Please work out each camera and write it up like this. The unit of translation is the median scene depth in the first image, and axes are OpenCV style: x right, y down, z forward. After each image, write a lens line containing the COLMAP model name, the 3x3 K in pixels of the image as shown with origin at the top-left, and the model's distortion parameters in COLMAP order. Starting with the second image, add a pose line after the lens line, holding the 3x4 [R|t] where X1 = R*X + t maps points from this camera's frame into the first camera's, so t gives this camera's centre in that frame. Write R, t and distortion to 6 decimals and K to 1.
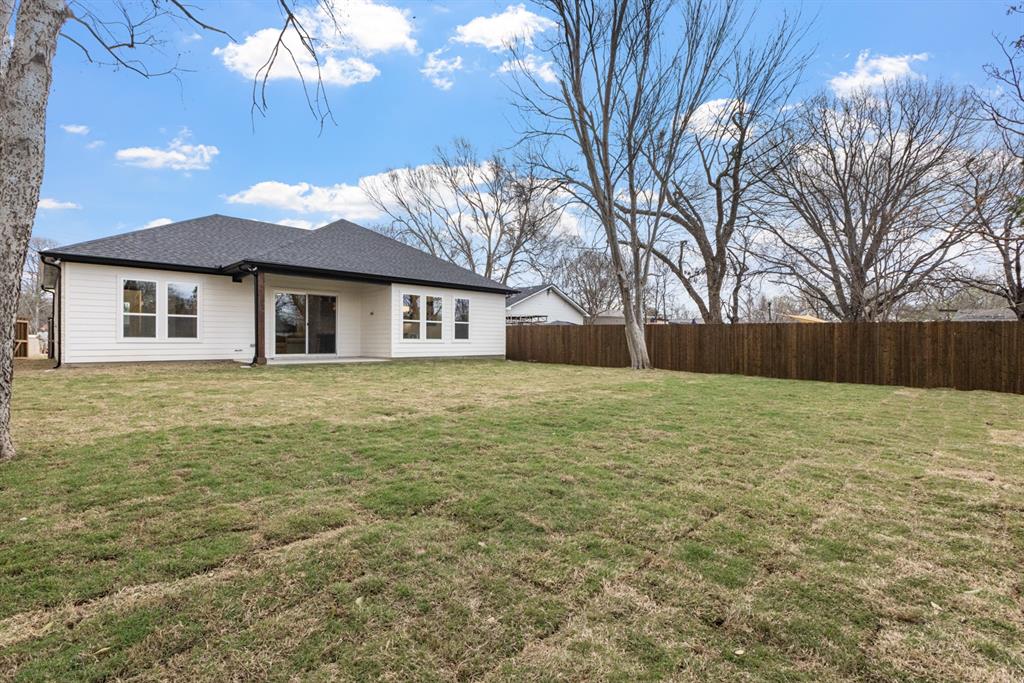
lens RADIAL K [[456.7, 0, 512.1], [0, 456.7, 341.4], [0, 0, 1]] dist [0.001928, 0.000228]
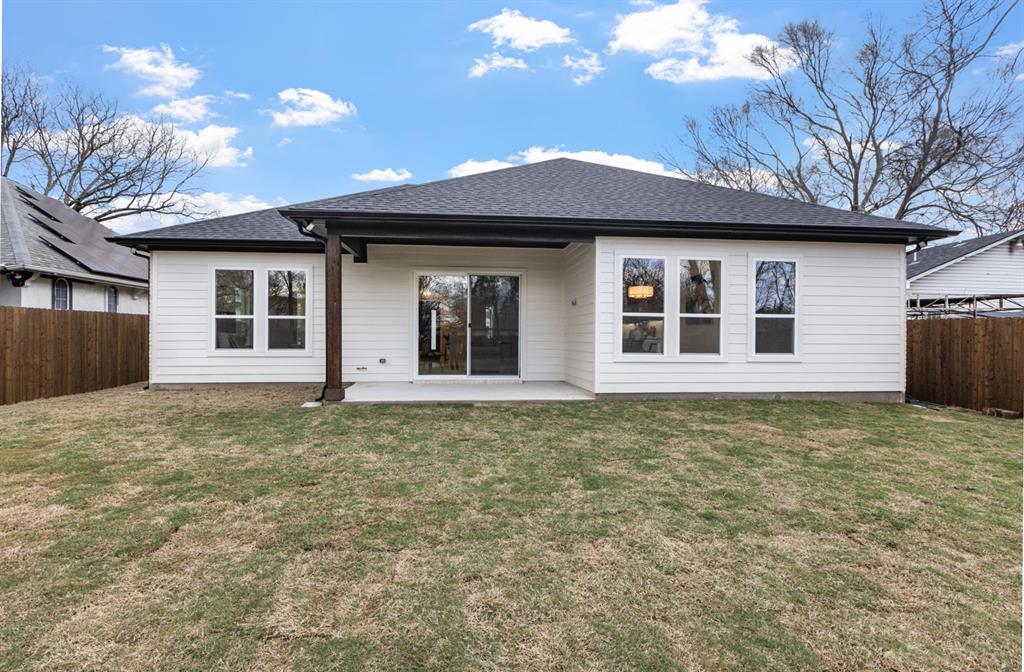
lens RADIAL K [[457.6, 0, 501.2], [0, 457.6, 334.2], [0, 0, 1]] dist [0.000512, -0.000730]
pose [[0.759110, -0.003980, -0.650951, -0.027084], [-0.003877, 0.999936, -0.010635, -0.019327], [0.650951, 0.010597, 0.759046, 0.545172]]
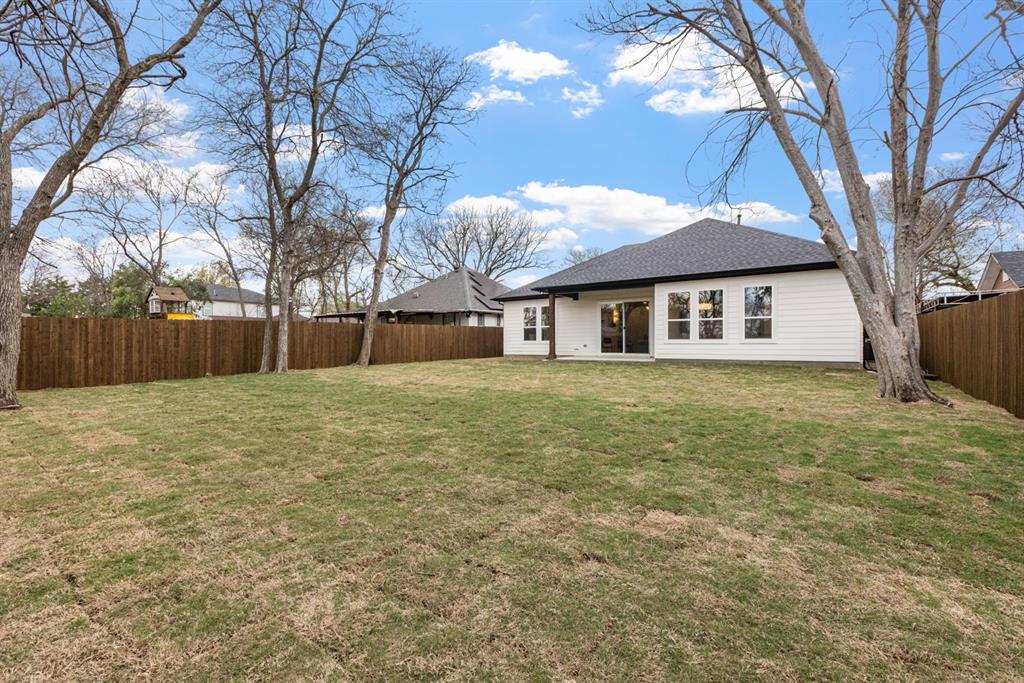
lens RADIAL K [[456.7, 0, 517.0], [0, 456.7, 339.8], [0, 0, 1]] dist [0.001928, 0.000228]
pose [[0.144724, -0.007820, -0.989441, 0.647997], [0.006763, 0.999953, -0.006914, -0.000304], [0.989449, -0.005691, 0.144770, 0.527882]]
